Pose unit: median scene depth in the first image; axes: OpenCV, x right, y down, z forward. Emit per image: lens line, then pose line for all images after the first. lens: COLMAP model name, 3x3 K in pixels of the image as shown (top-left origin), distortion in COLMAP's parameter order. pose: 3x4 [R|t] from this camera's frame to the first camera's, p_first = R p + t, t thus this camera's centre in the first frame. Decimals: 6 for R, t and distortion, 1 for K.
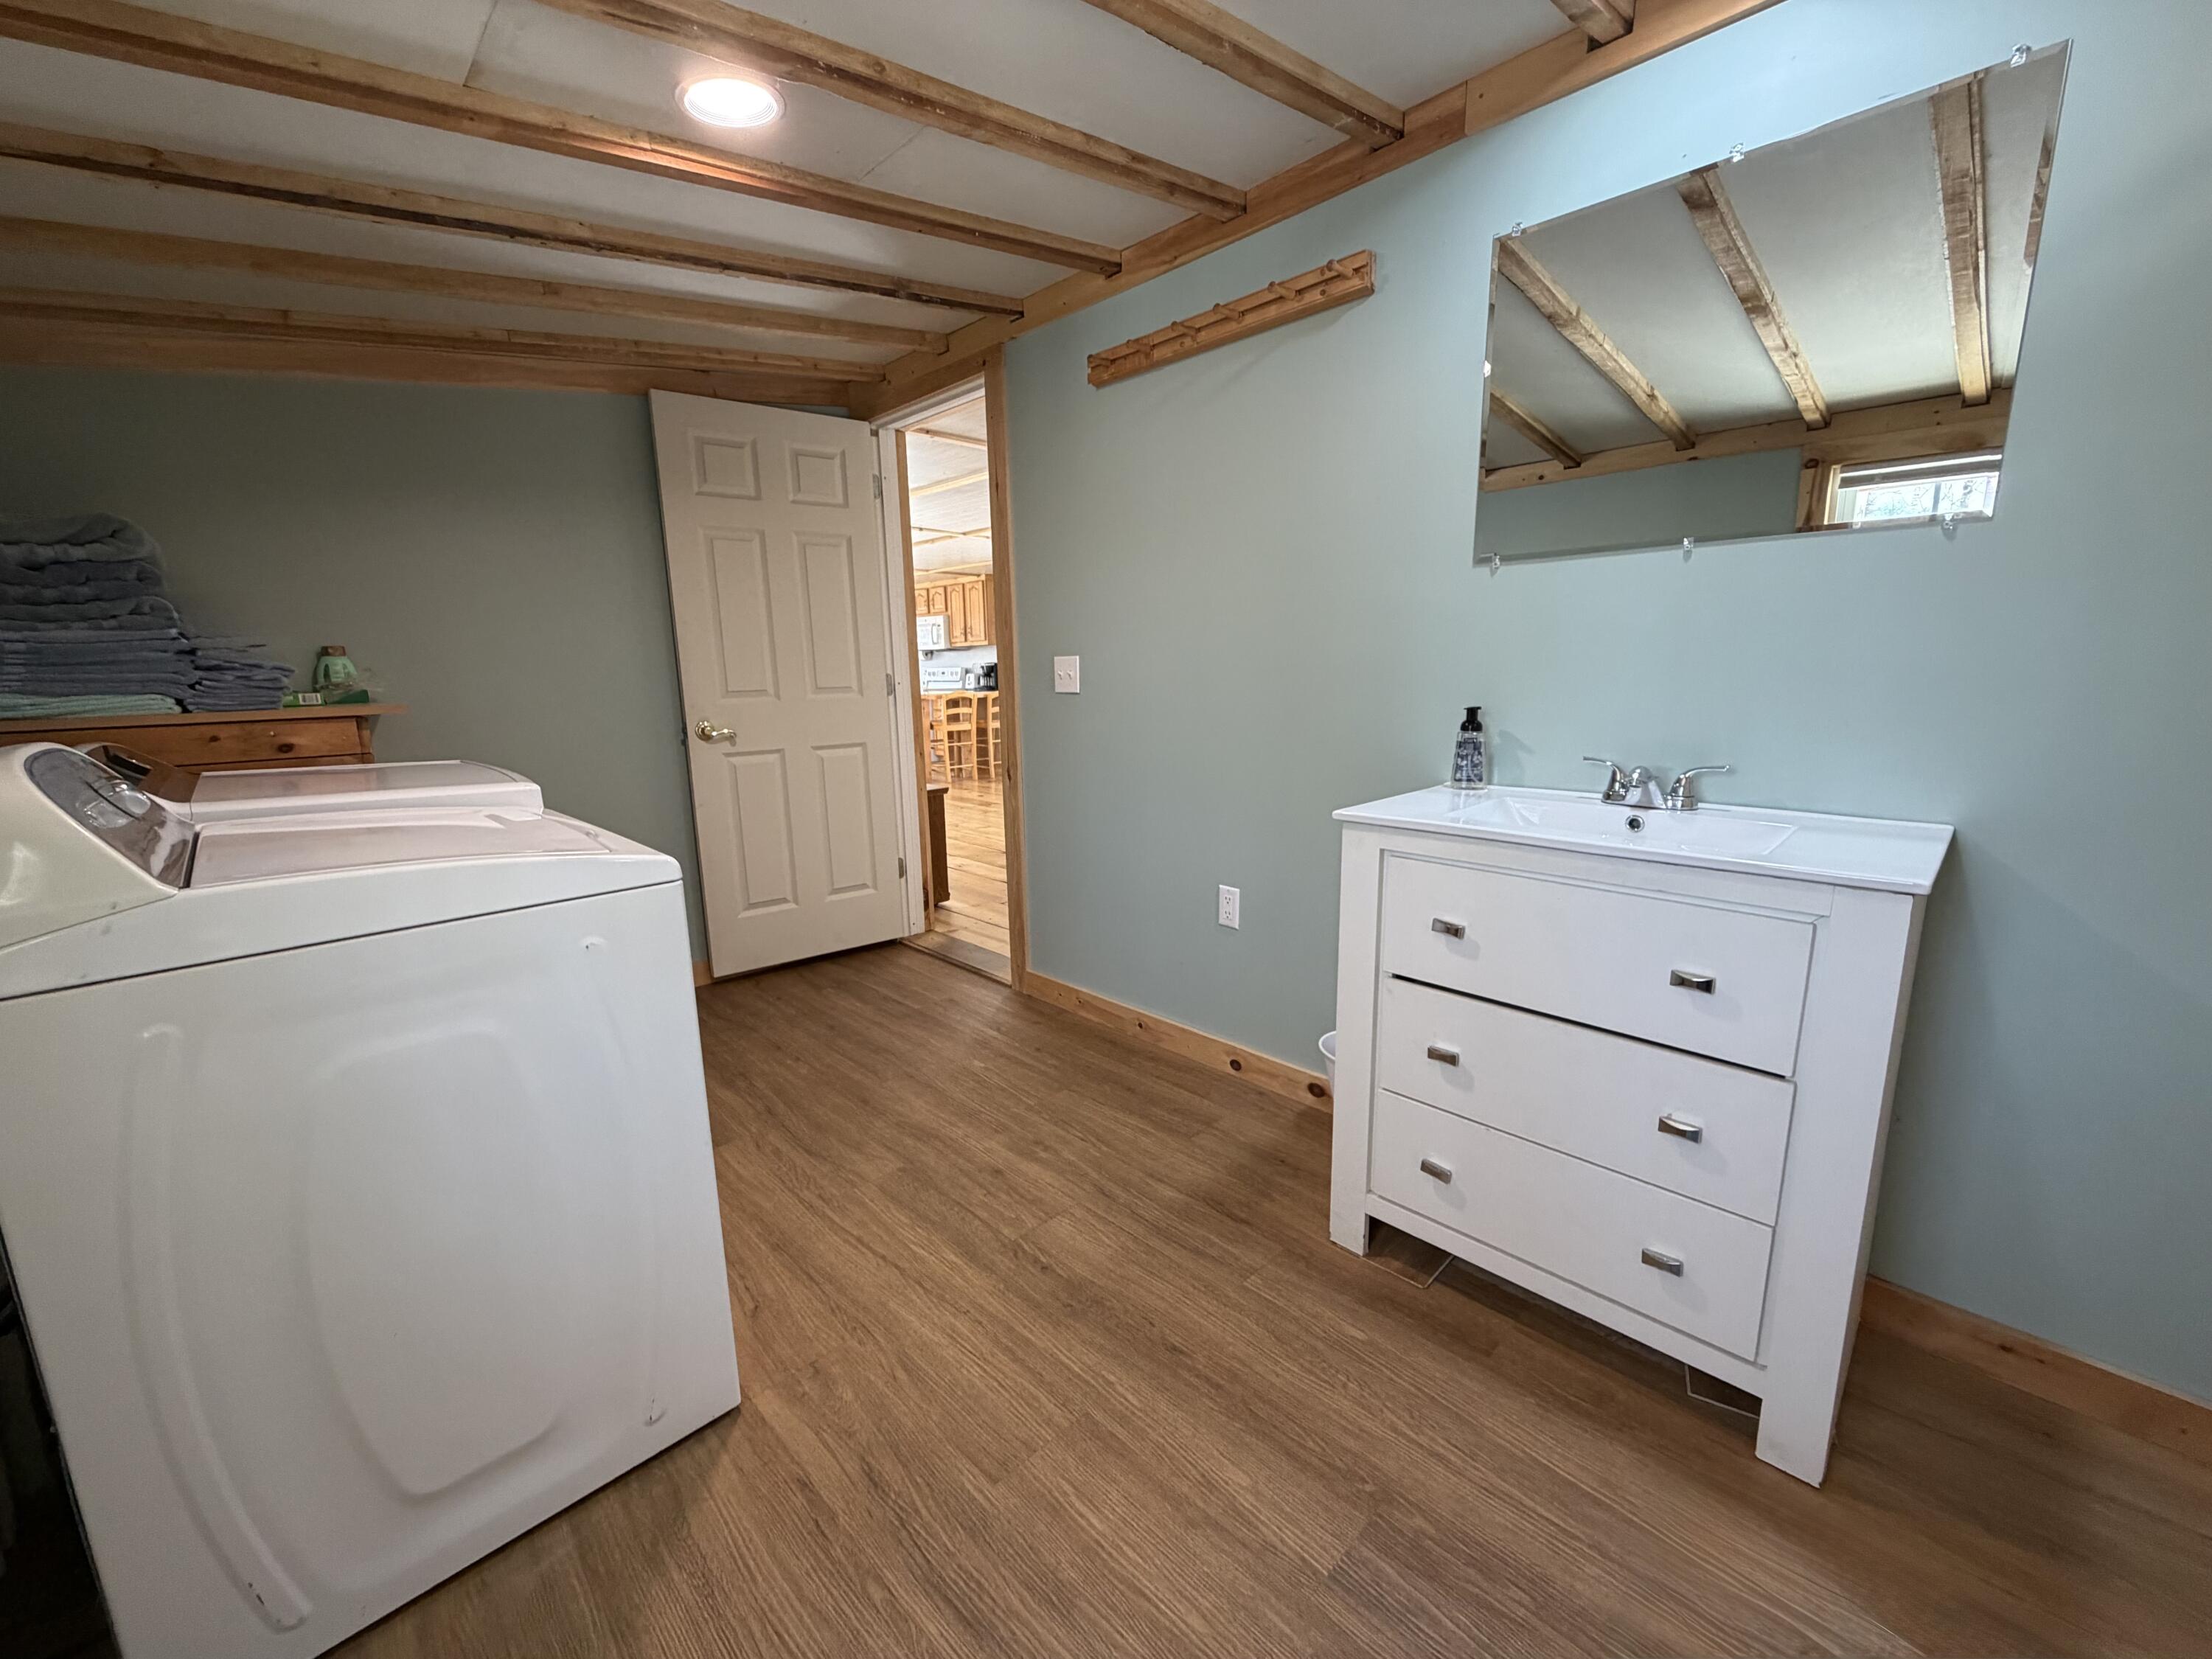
lens RADIAL K [[882.4, 0, 1110.3], [0, 882.4, 834.1], [0, 0, 1]] dist [0.000402, 0.000023]
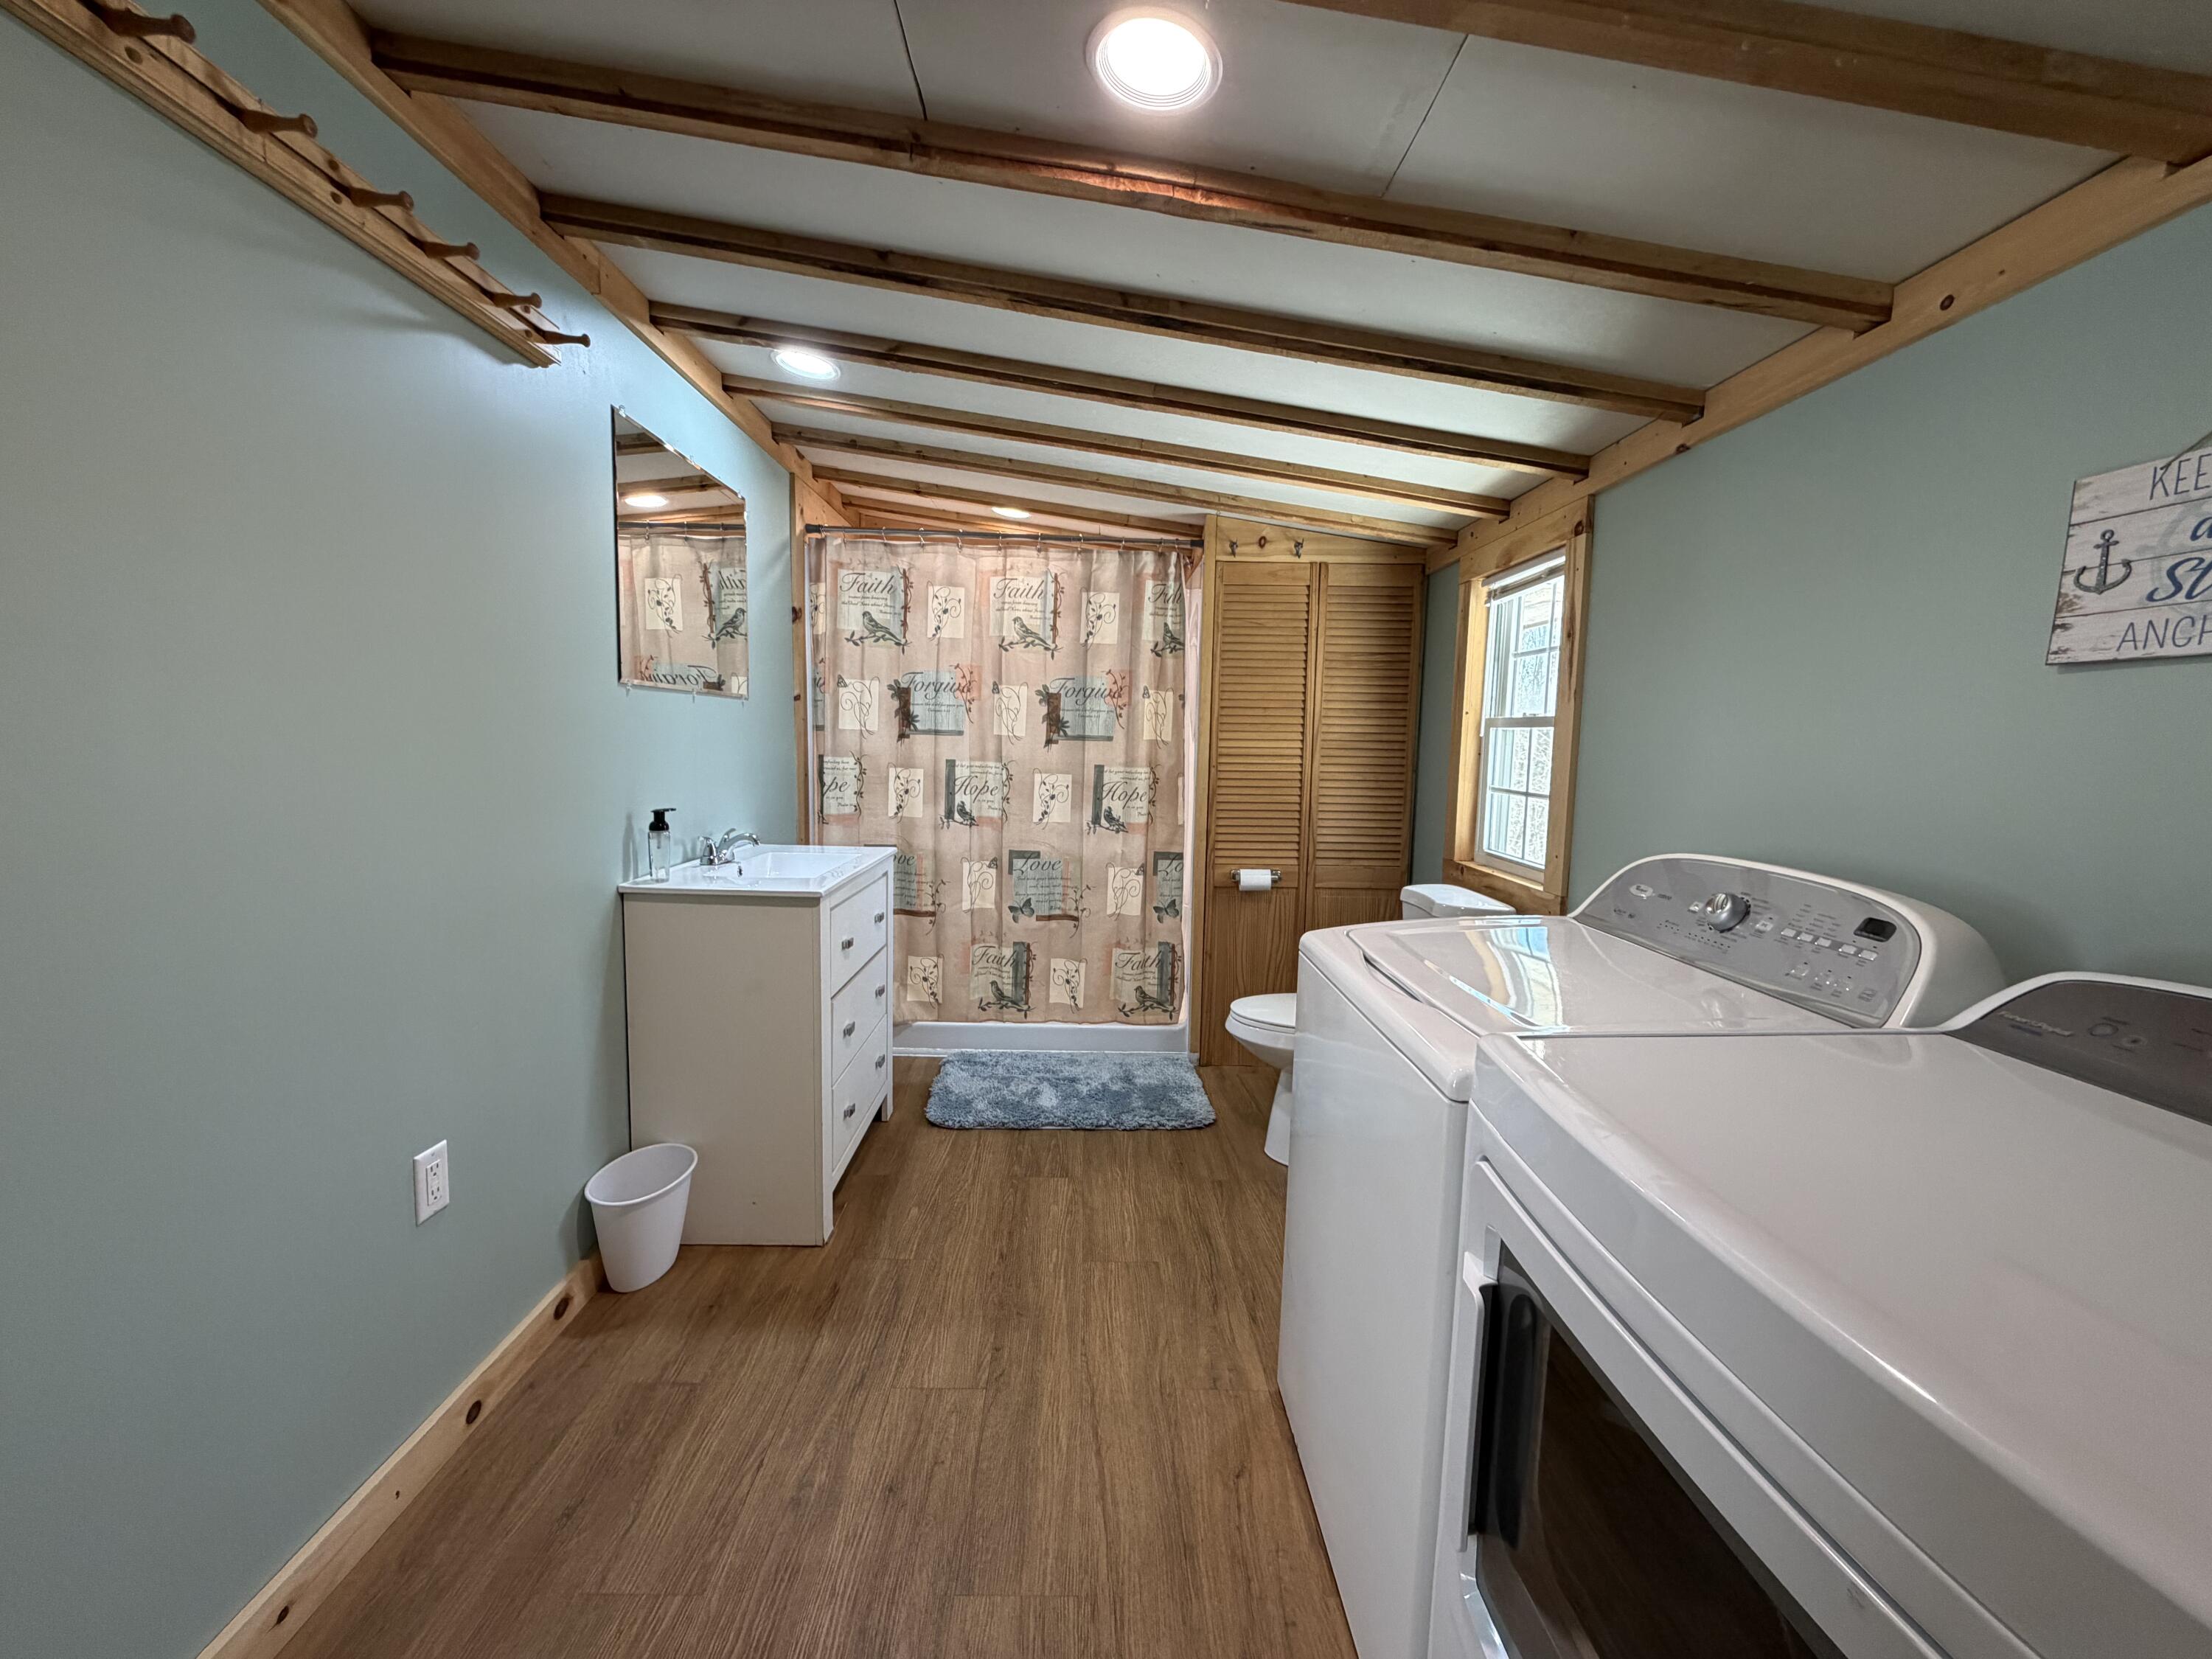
lens RADIAL K [[882.4, 0, 1107.6], [0, 882.4, 830.2], [0, 0, 1]] dist [0.000402, 0.000023]
pose [[-0.728050, -0.066084, 0.682331, -0.790363], [0.123210, 0.966520, 0.225073, -0.301438], [-0.674361, 0.247934, -0.695533, 1.397488]]
